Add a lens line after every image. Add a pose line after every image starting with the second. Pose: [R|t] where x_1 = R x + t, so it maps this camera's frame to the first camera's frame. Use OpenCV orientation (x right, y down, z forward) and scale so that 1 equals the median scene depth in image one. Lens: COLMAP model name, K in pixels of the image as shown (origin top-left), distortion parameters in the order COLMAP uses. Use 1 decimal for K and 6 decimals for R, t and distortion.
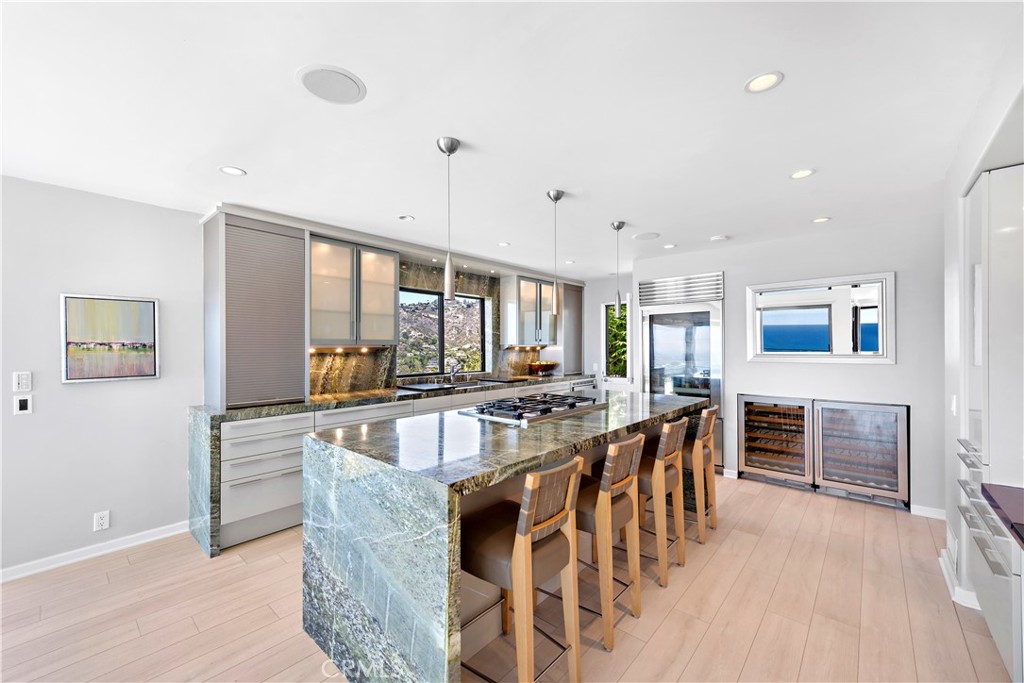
lens RADIAL K [[413.9, 0, 505.5], [0, 413.9, 349.4], [0, 0, 1]] dist [0.020765, -0.005244]
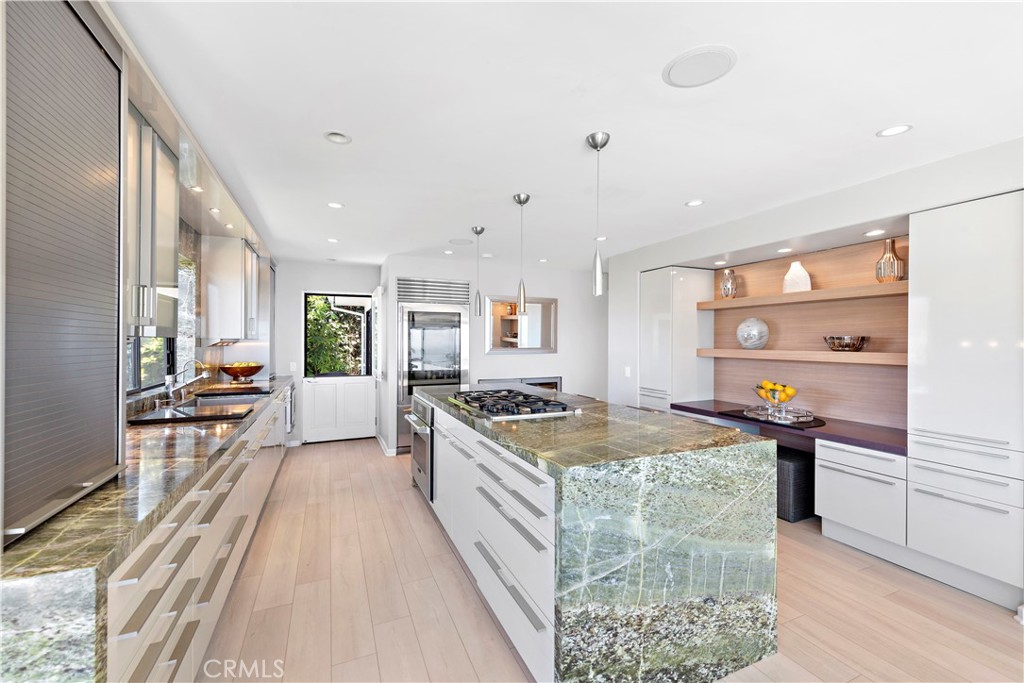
lens RADIAL K [[413.9, 0, 528.5], [0, 413.9, 339.7], [0, 0, 1]] dist [0.020765, -0.005244]
pose [[0.392094, 0.008778, 0.919883, -0.570392], [0.001560, 0.999947, -0.010207, -0.002105], [-0.919924, 0.005437, 0.392060, 0.385325]]
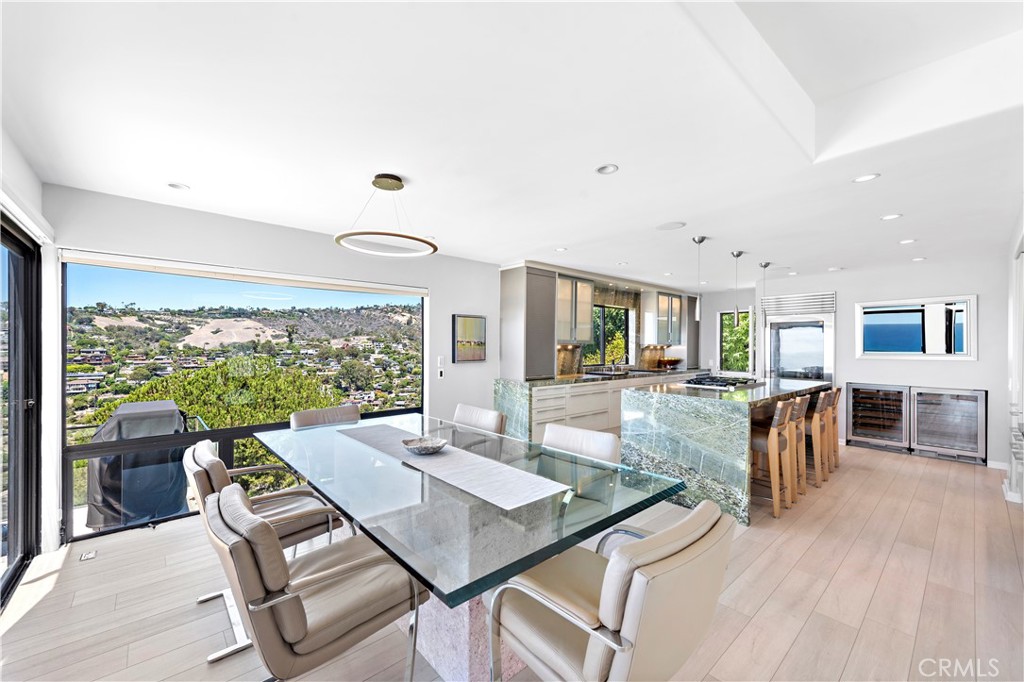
lens RADIAL K [[413.9, 0, 500.6], [0, 413.9, 349.7], [0, 0, 1]] dist [0.020765, -0.005244]
pose [[0.992147, 0.010528, -0.124631, -0.402612], [-0.010136, 0.999941, 0.003780, 0.007861], [0.124663, -0.002487, 0.992196, -0.504806]]
